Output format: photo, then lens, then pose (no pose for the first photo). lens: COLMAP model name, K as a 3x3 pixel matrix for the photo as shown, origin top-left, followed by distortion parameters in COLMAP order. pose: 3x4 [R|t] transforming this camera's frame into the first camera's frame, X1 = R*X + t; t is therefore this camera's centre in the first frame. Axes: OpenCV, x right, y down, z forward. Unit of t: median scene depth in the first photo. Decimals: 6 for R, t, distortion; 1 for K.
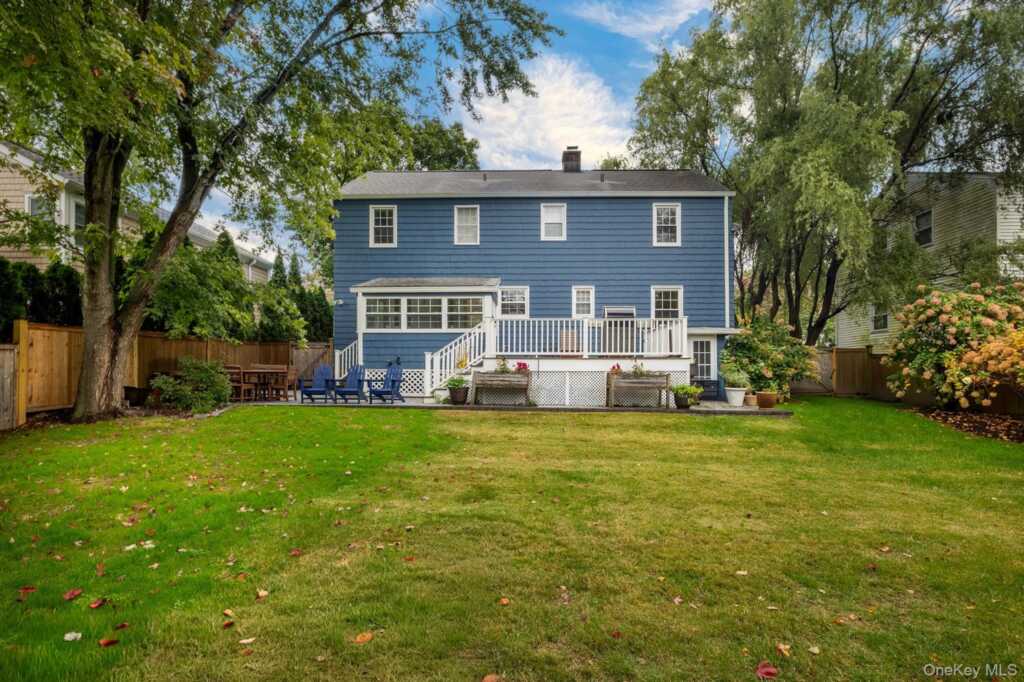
lens RADIAL K [[487.8, 0, 511.2], [0, 487.8, 369.6], [0, 0, 1]] dist [-0.012112, -0.000020]
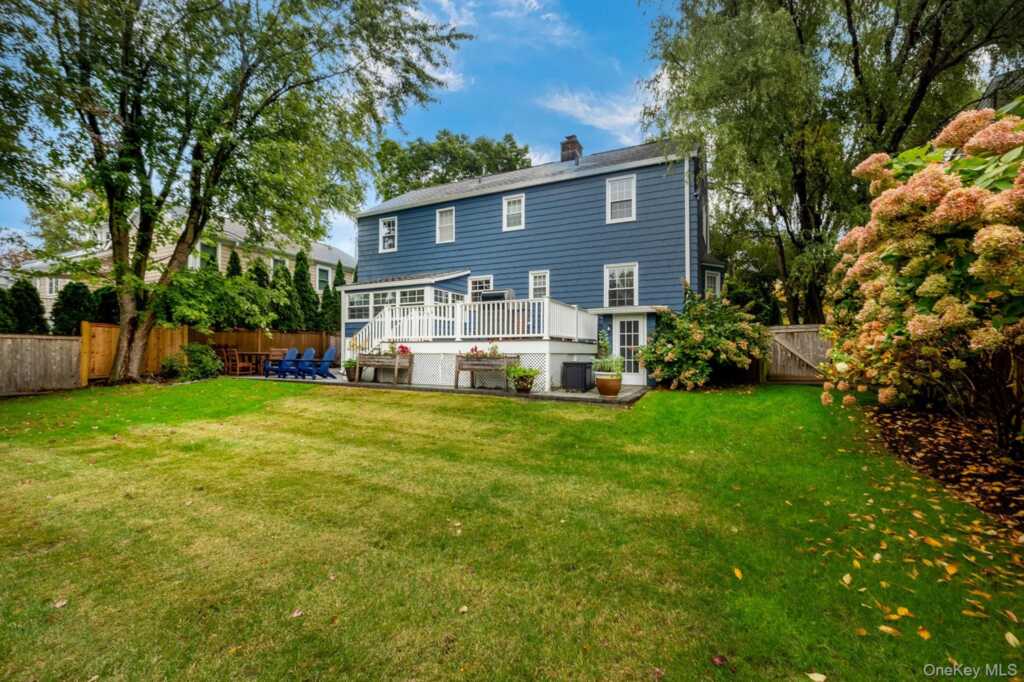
lens RADIAL K [[426.5, 0, 507.7], [0, 426.5, 346.0], [0, 0, 1]] dist [-0.000946, 0.000120]
pose [[0.911779, -0.006425, -0.410632, 0.522718], [0.000370, 0.999890, -0.014825, 0.001104], [0.410682, 0.013365, 0.911681, 0.175167]]
